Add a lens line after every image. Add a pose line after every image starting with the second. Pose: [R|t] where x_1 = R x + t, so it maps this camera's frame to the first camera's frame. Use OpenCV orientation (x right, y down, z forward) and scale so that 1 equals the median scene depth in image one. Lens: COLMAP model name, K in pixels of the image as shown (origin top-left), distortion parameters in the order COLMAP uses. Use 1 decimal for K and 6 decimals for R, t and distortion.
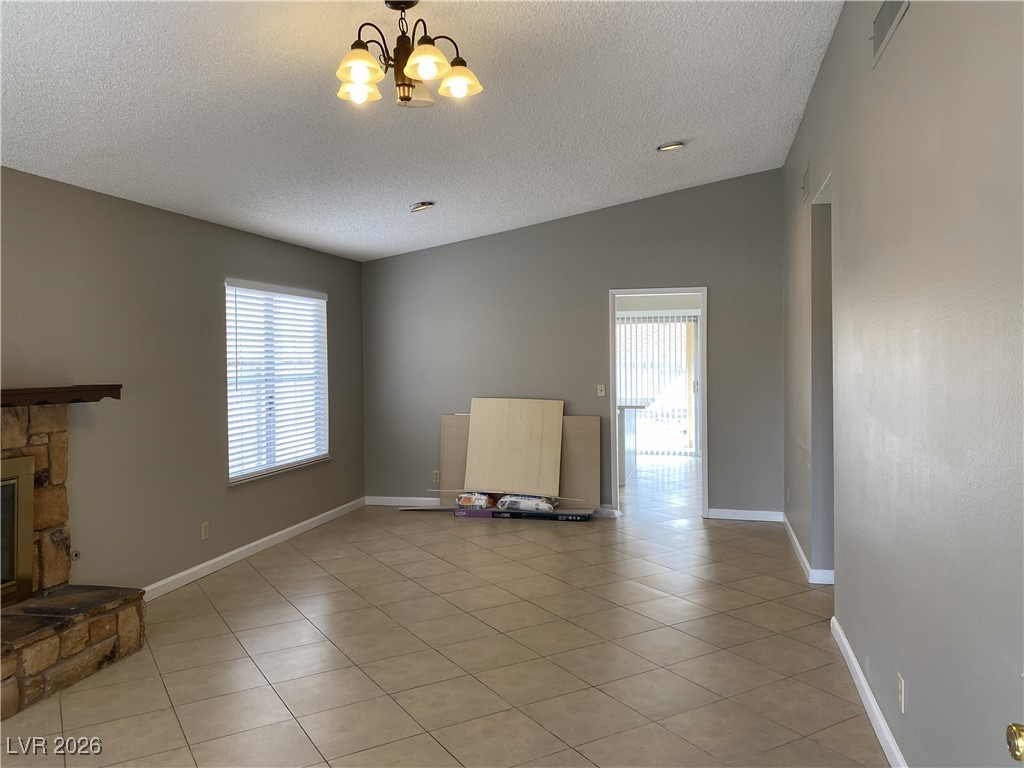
lens RADIAL K [[780.4, 0, 514.2], [0, 780.4, 390.3], [0, 0, 1]] dist [0.055800, -0.072185]
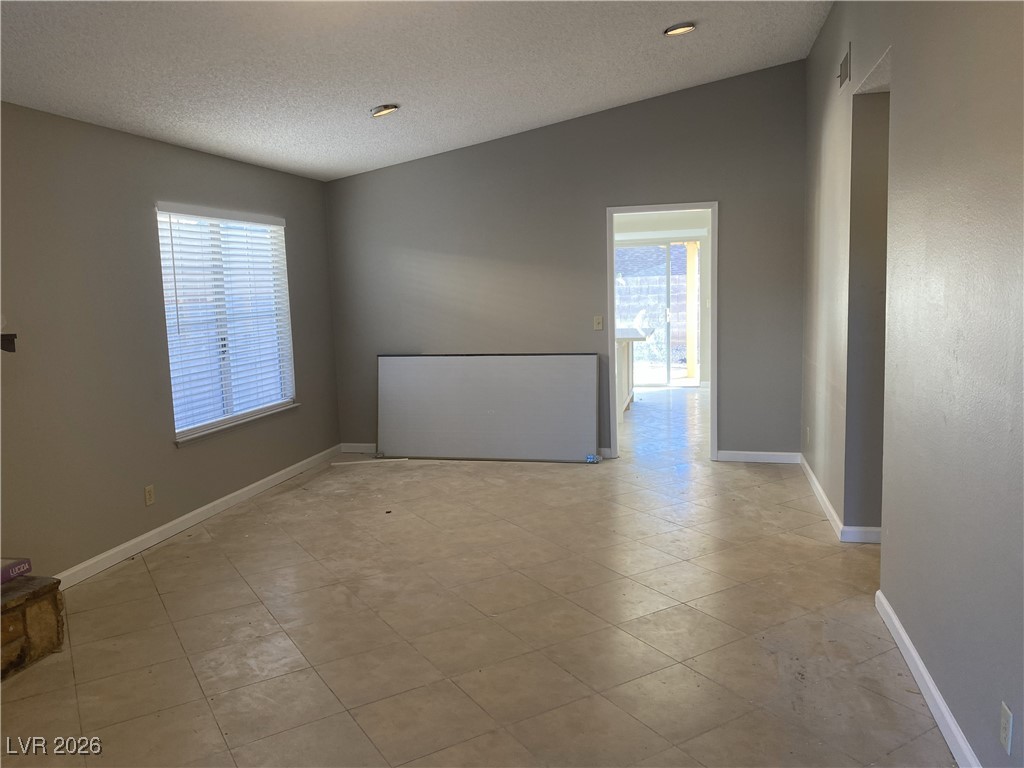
lens RADIAL K [[780.4, 0, 506.7], [0, 780.4, 378.9], [0, 0, 1]] dist [0.055800, -0.072185]
pose [[0.999781, -0.020932, -0.000774, 0.008506], [0.020927, 0.996560, 0.080189, -0.012098], [-0.000907, -0.080188, 0.996779, 0.133799]]
